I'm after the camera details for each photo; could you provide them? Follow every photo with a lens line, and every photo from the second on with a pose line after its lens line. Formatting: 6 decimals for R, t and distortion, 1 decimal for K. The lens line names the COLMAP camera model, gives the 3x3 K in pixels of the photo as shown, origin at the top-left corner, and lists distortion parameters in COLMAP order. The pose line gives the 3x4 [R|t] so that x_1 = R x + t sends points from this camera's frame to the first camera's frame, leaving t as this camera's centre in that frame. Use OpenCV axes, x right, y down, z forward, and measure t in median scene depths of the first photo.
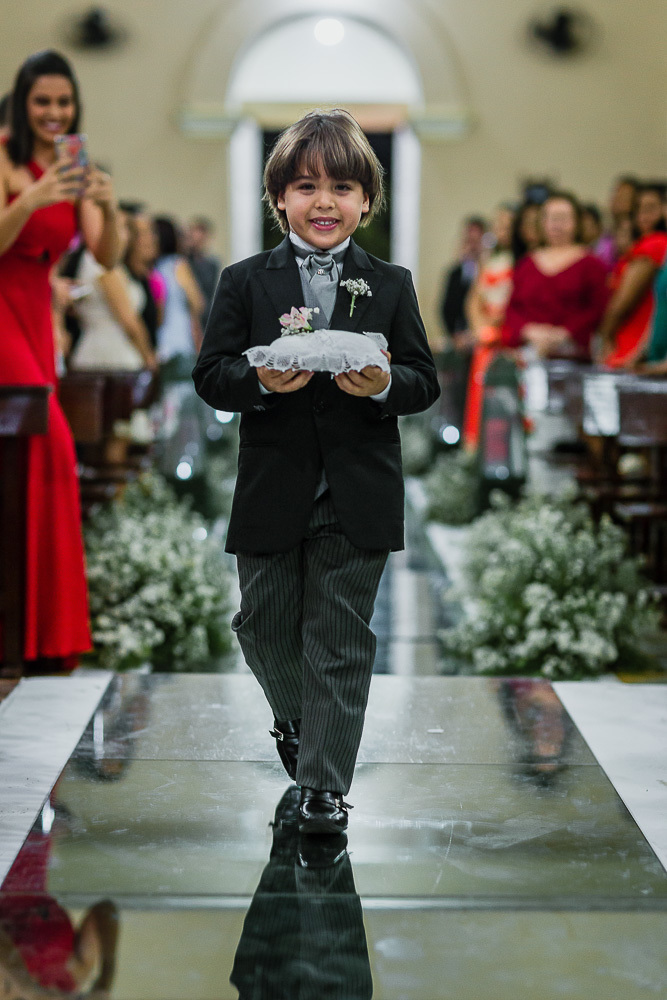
lens RADIAL K [[2451.4, 0, 335.1], [0, 2451.4, 505.3], [0, 0, 1]] dist [0.239949, 0.000000]
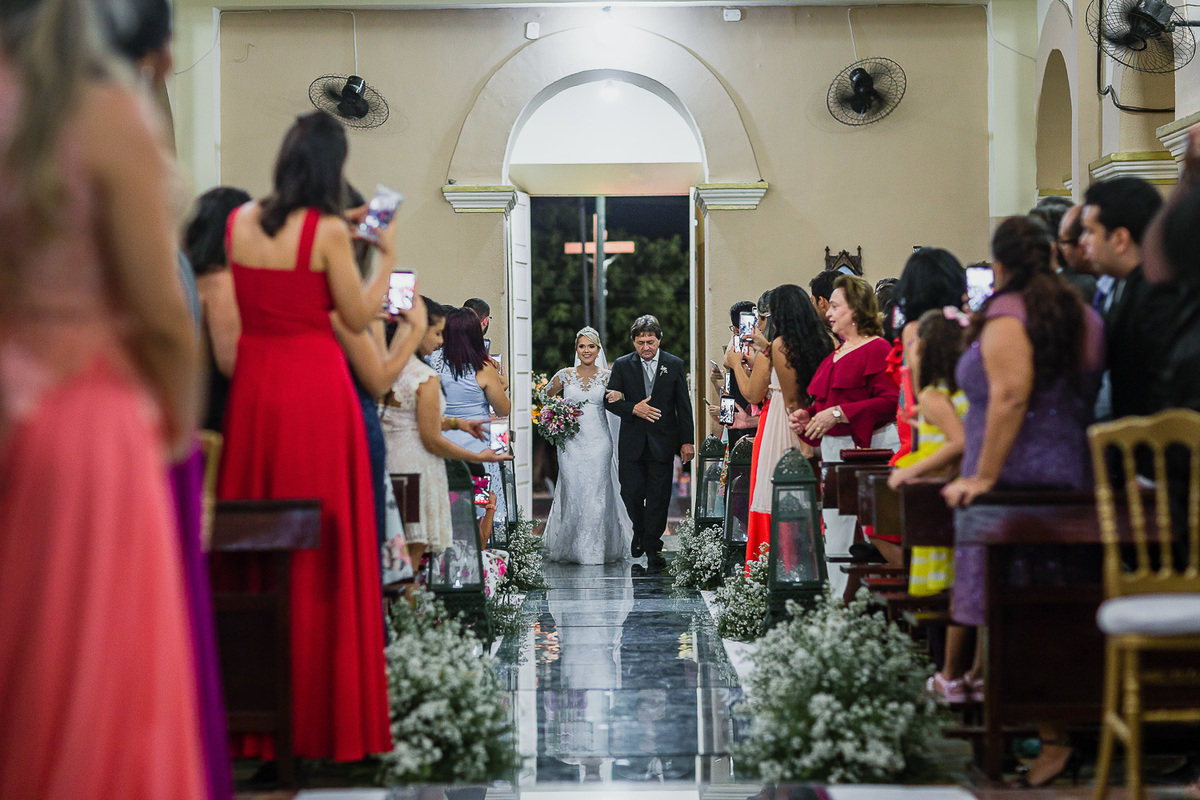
lens RADIAL K [[2941.7, 0, 605.4], [0, 2941.7, 399.4], [0, 0, 1]] dist [0.239949, 0.000000]
pose [[0.999790, -0.018854, -0.007999, 0.007315], [0.018202, 0.997019, -0.074977, 0.001886], [0.009388, 0.074816, 0.997153, -0.185720]]
